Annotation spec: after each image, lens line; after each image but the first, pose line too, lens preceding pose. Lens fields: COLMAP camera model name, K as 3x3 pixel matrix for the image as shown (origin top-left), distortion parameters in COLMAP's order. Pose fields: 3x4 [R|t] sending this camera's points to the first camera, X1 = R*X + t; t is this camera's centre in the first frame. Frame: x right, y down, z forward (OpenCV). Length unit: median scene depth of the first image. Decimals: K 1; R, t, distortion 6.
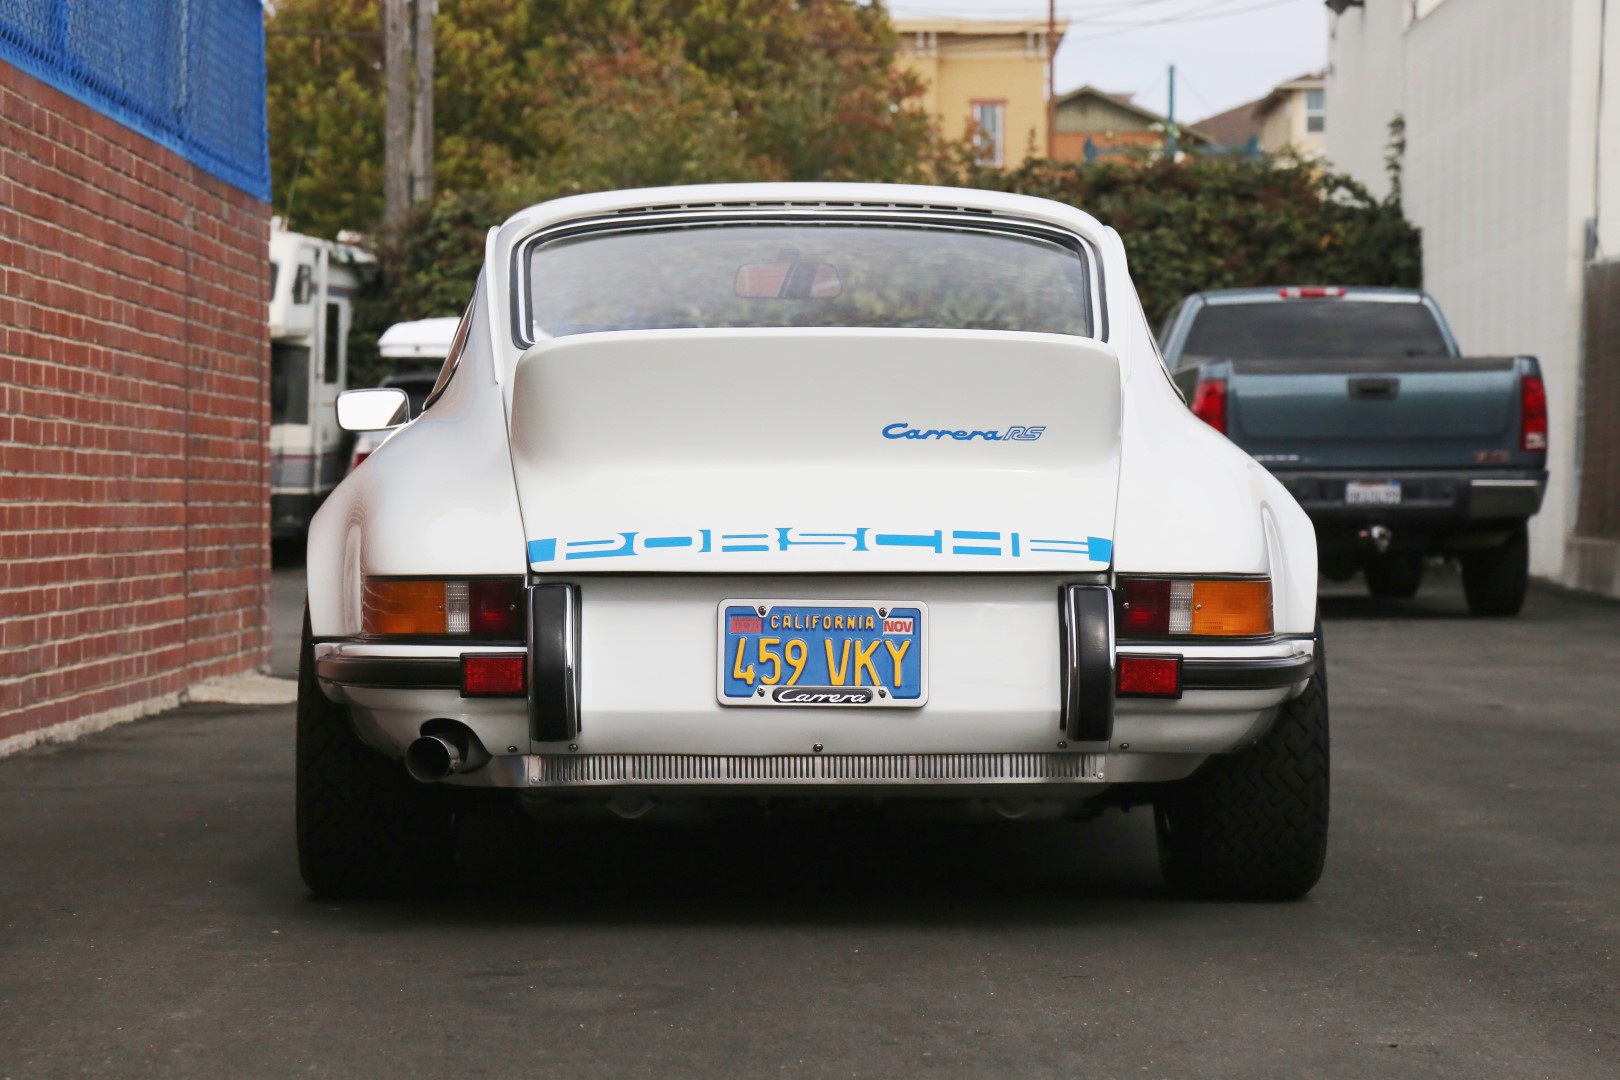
lens RADIAL K [[4489.3, 0, 808.6], [0, 4489.3, 543.7], [0, 0, 1]] dist [0.863399, 0.000000]
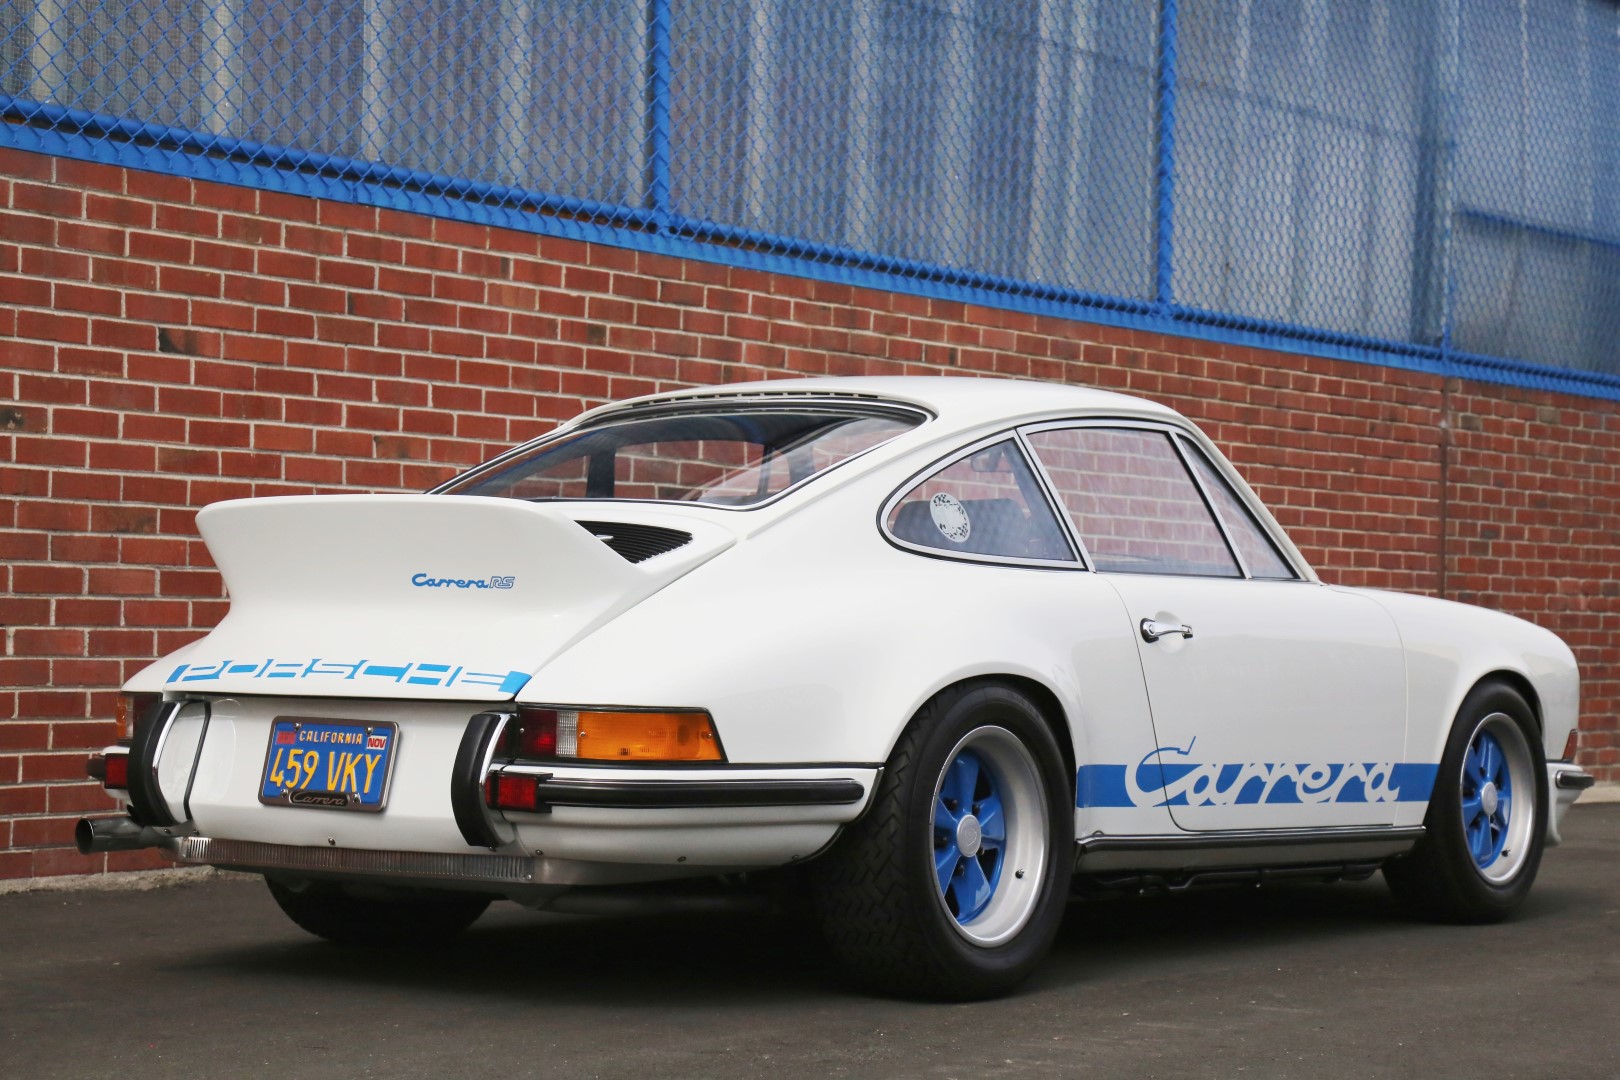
lens RADIAL K [[3209.2, 0, 805.2], [0, 3209.2, 542.0], [0, 0, 1]] dist [0.335878, 0.000000]
pose [[0.795227, -0.002952, -0.606305, 0.632366], [-0.020416, 0.999291, -0.031642, -0.010167], [0.605968, 0.037540, 0.794603, 0.382996]]
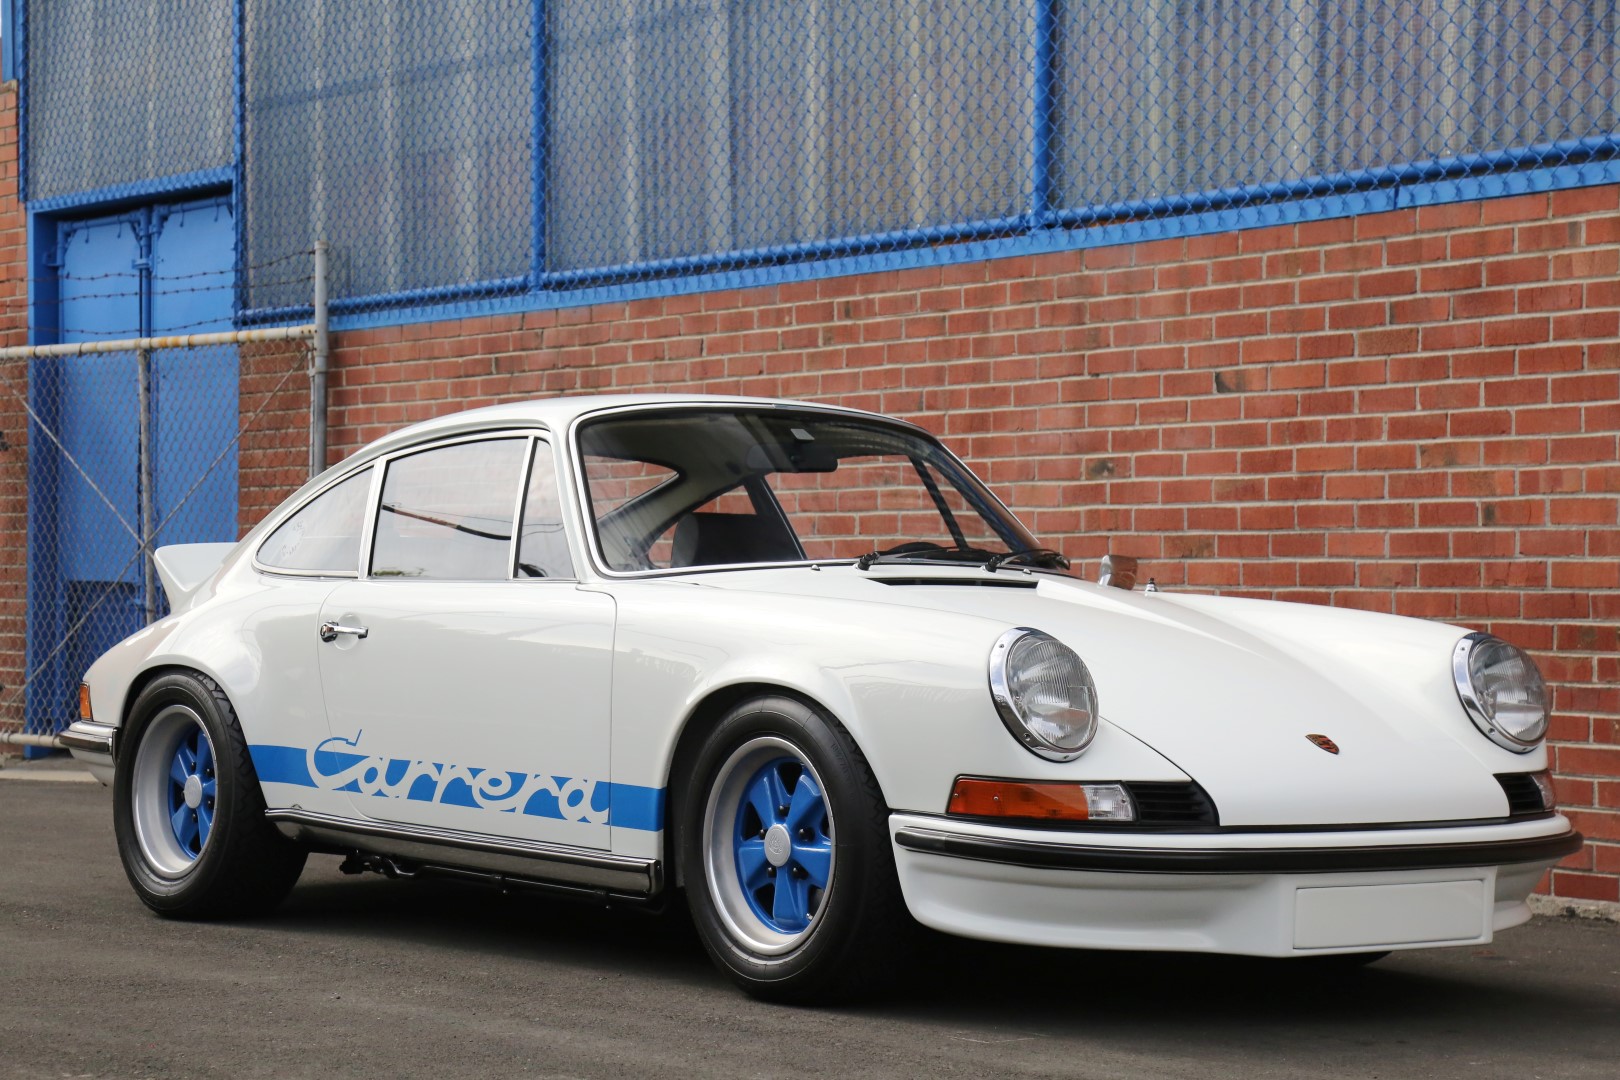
lens RADIAL K [[3441.7, 0, 822.6], [0, 3441.7, 535.9], [0, 0, 1]] dist [0.369627, 0.000000]
pose [[-0.786445, -0.017931, -0.617400, 0.717219], [-0.013429, 0.999839, -0.011932, -0.037220], [0.617514, -0.001093, -0.786559, 2.271399]]
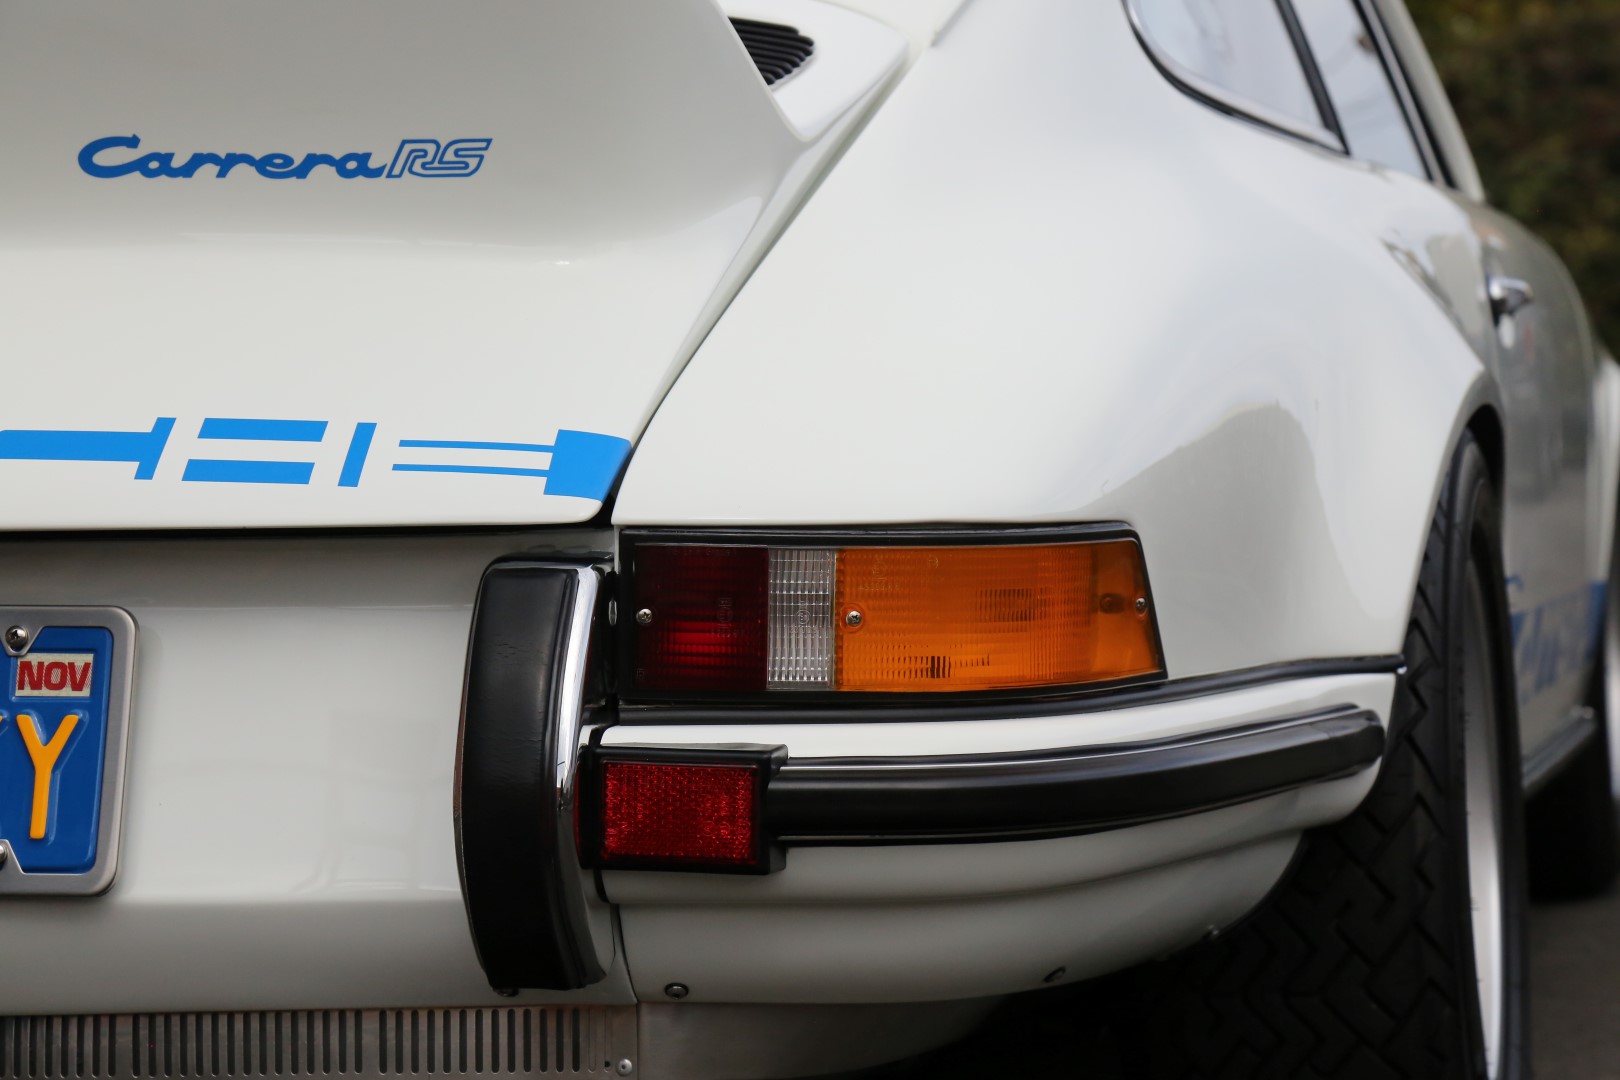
lens RADIAL K [[4501.0, 0, 816.2], [0, 4501.0, 556.7], [0, 0, 1]] dist [0.512489, 0.000000]
pose [[0.970135, -0.007071, -0.242461, 0.173413], [0.013703, 0.999576, 0.025679, -0.000401], [0.242177, -0.028235, 0.969821, 0.647029]]
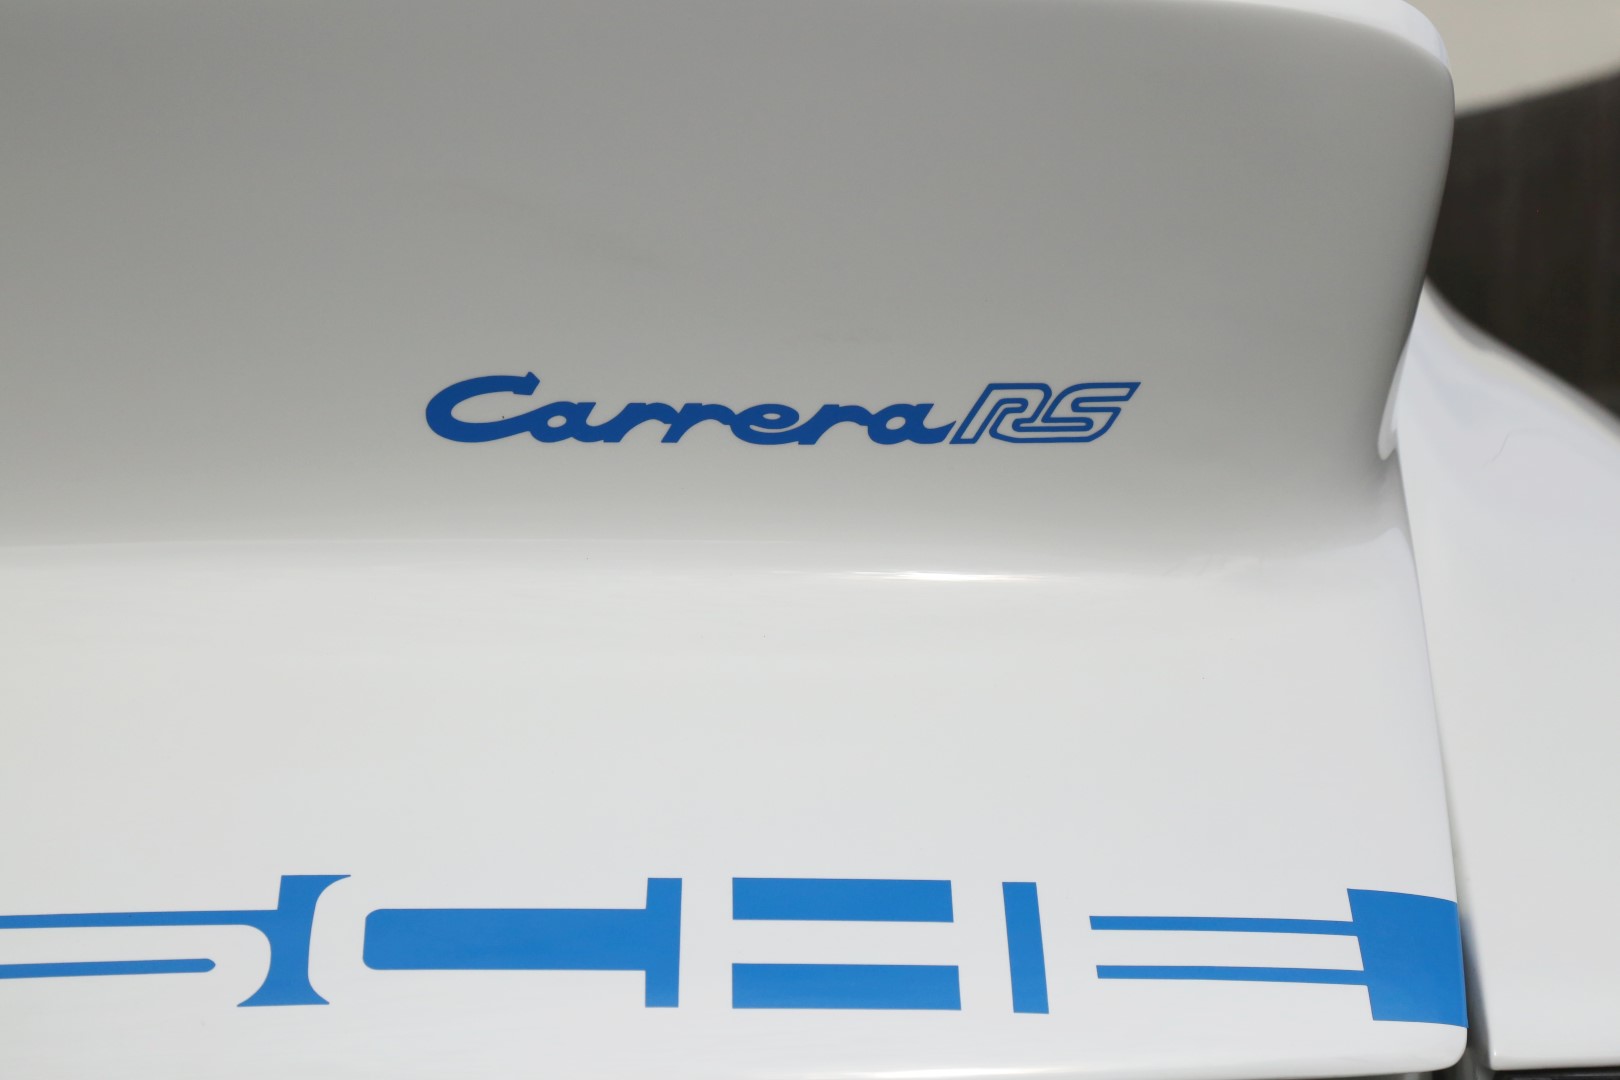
lens RADIAL K [[3079.4, 0, 815.2], [0, 3079.4, 541.1], [0, 0, 1]] dist [0.238449, 0.000000]
pose [[0.999614, -0.013019, 0.024555, 0.032677], [0.011578, 0.998251, 0.057966, -0.027666], [-0.025267, -0.057659, 0.998017, 0.855119]]
